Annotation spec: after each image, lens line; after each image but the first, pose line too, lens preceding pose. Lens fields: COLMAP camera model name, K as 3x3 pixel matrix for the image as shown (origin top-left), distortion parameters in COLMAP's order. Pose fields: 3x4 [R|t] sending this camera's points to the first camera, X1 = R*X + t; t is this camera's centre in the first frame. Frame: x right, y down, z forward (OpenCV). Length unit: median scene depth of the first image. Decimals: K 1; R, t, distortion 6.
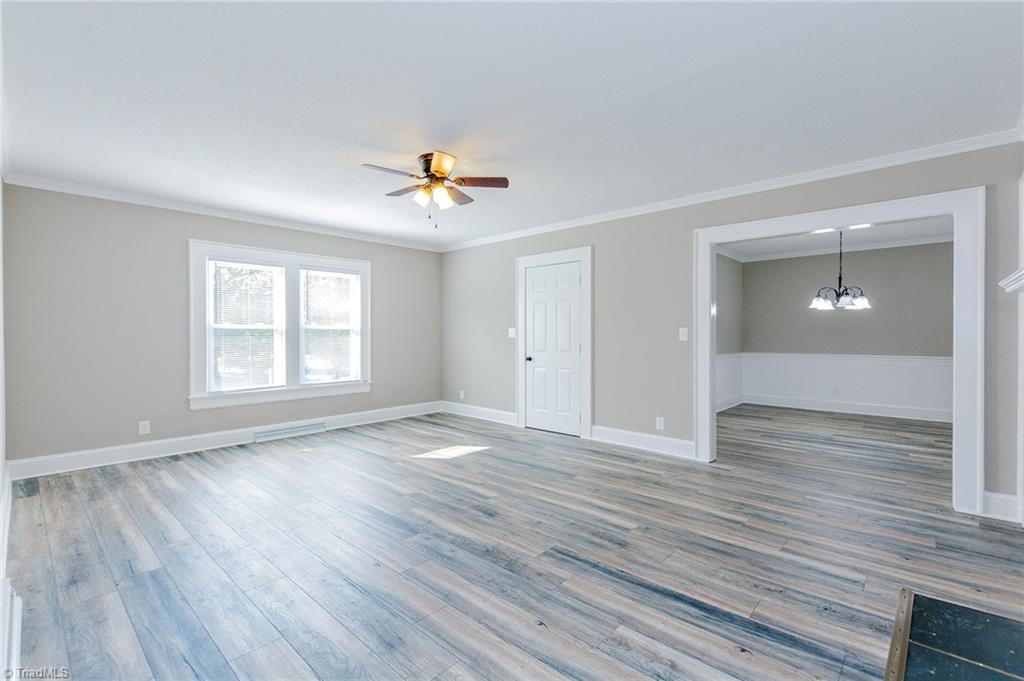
lens RADIAL K [[459.2, 0, 522.7], [0, 459.2, 335.1], [0, 0, 1]] dist [0.008554, -0.002937]
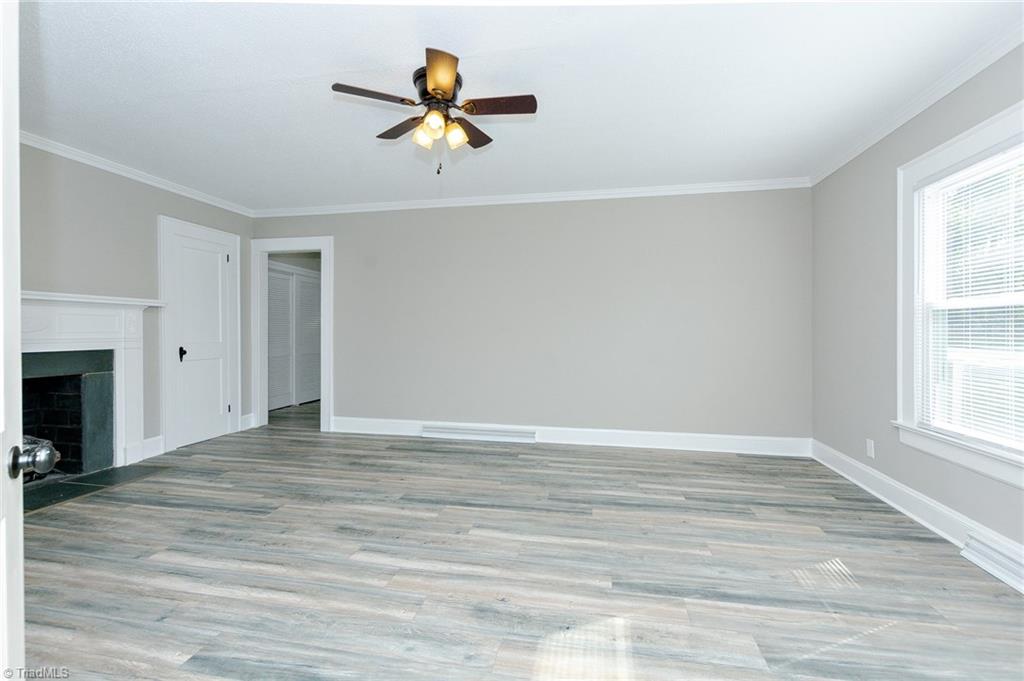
lens RADIAL K [[459.2, 0, 529.0], [0, 459.2, 344.6], [0, 0, 1]] dist [0.008554, -0.002937]
pose [[-0.857865, 0.024674, -0.513282, 0.083713], [0.007014, 0.999316, 0.036315, 0.000418], [0.513827, 0.027553, -0.857451, 2.225198]]
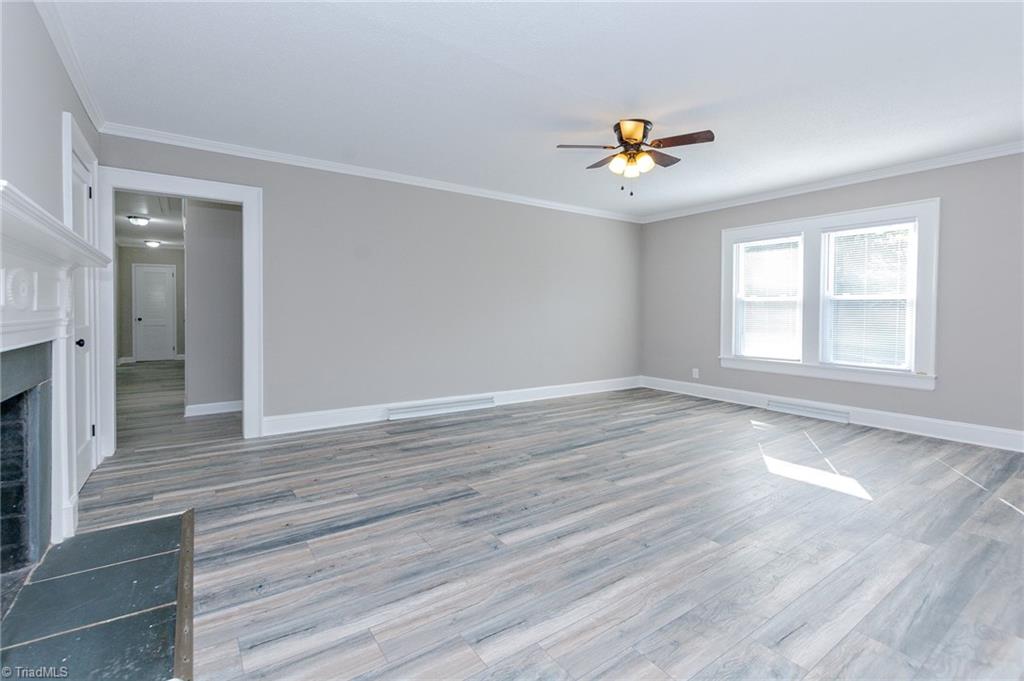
lens RADIAL K [[459.2, 0, 518.5], [0, 459.2, 320.9], [0, 0, 1]] dist [0.008554, -0.002937]
pose [[-0.215322, 0.025118, -0.976220, 1.085013], [-0.005328, 0.999624, 0.026895, 0.011158], [0.976529, 0.010992, -0.215108, 1.278270]]
